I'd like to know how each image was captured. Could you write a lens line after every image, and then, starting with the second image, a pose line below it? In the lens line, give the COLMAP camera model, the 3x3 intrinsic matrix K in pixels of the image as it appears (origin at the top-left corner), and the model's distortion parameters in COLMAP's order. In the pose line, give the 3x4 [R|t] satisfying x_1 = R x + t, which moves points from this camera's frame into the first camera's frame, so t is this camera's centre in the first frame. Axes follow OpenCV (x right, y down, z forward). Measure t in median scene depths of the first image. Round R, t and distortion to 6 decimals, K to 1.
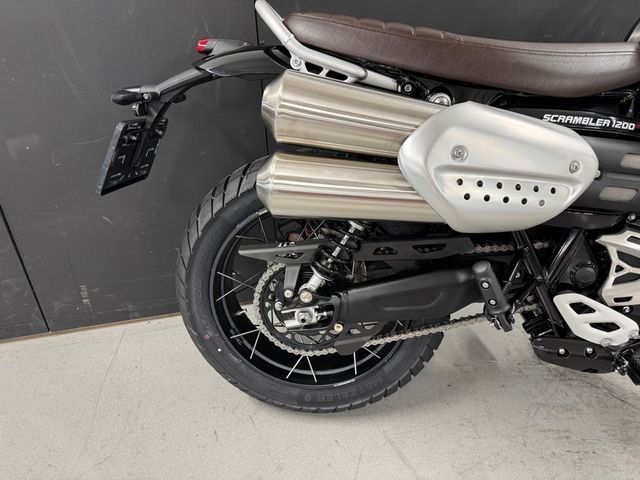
lens RADIAL K [[448.6, 0, 320.0], [0, 448.6, 240.0], [0, 0, 1]] dist [-0.001057, -0.005109]
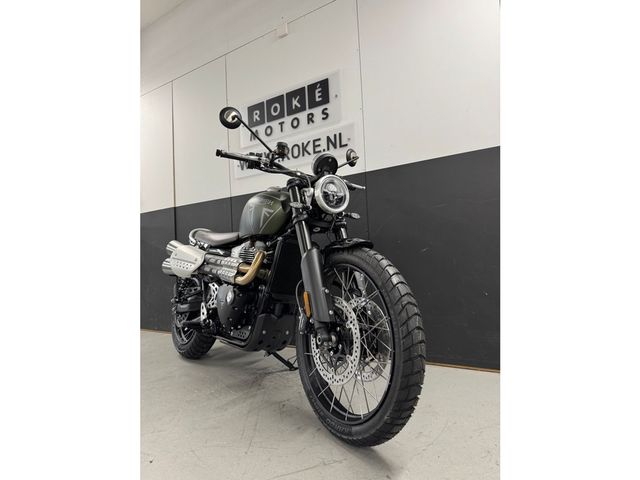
lens RADIAL K [[335.5, 0, 320.0], [0, 335.5, 240.0], [0, 0, 1]] dist [-0.000475, -0.000644]
pose [[0.734379, -0.038911, -0.677623, 2.777812], [-0.305247, 0.872763, -0.380931, 0.382793], [0.606227, 0.486590, 0.629062, -0.192247]]
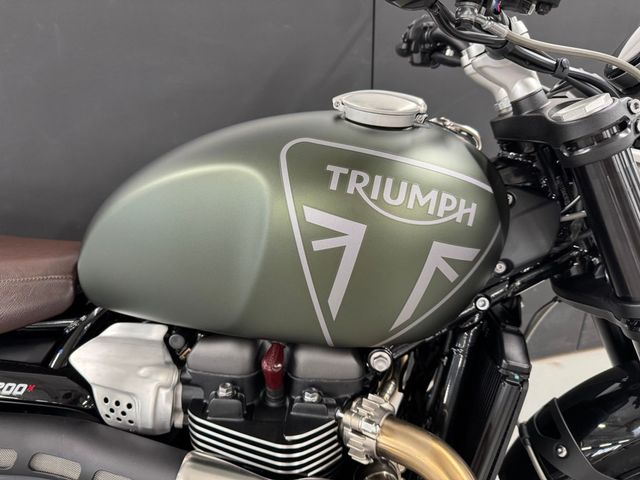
lens RADIAL K [[475.9, 0, 311.0], [0, 475.9, 239.0], [0, 0, 1]] dist [-0.025374, -0.004009]
pose [[0.999753, -0.001876, 0.022166, 1.056560], [0.004124, 0.994793, -0.101833, -0.382394], [-0.021859, 0.101899, 0.994555, 0.228033]]
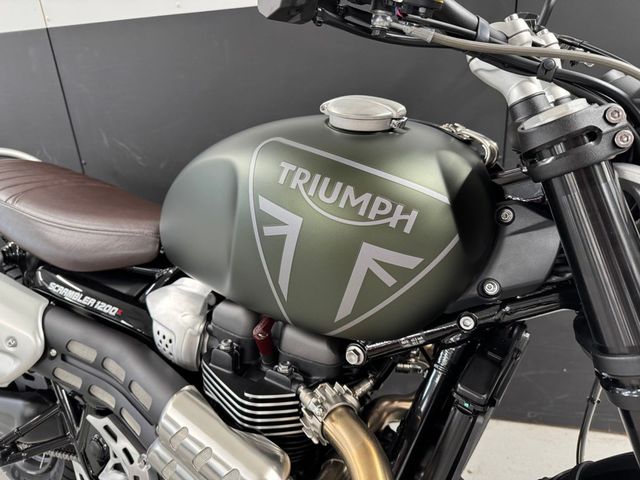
lens RADIAL K [[475.9, 0, 311.0], [0, 475.9, 239.0], [0, 0, 1]] dist [-0.025374, -0.004009]
pose [[0.889394, 0.138713, -0.435587, 1.391572], [-0.181398, 0.981712, -0.057757, -0.394357], [0.419610, 0.130384, 0.898292, 0.234485]]
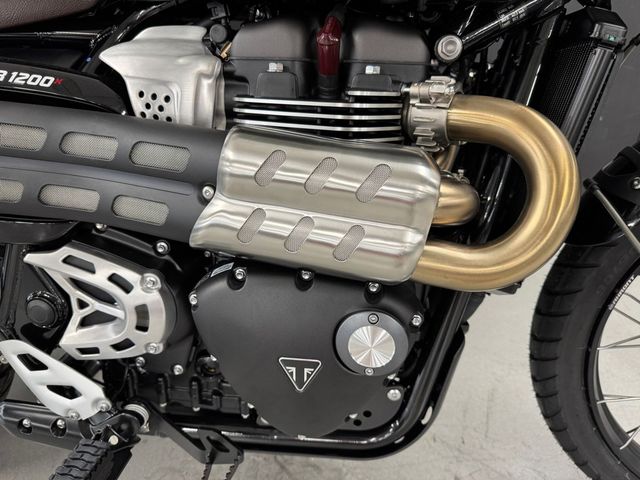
lens RADIAL K [[458.1, 0, 321.7], [0, 458.1, 253.0], [0, 0, 1]] dist [0.002641, -0.051692]
pose [[0.999672, 0.012630, 0.022264, 1.000906], [-0.013201, 0.999583, 0.025701, -0.032226], [-0.021930, -0.025986, 0.999422, 0.328046]]
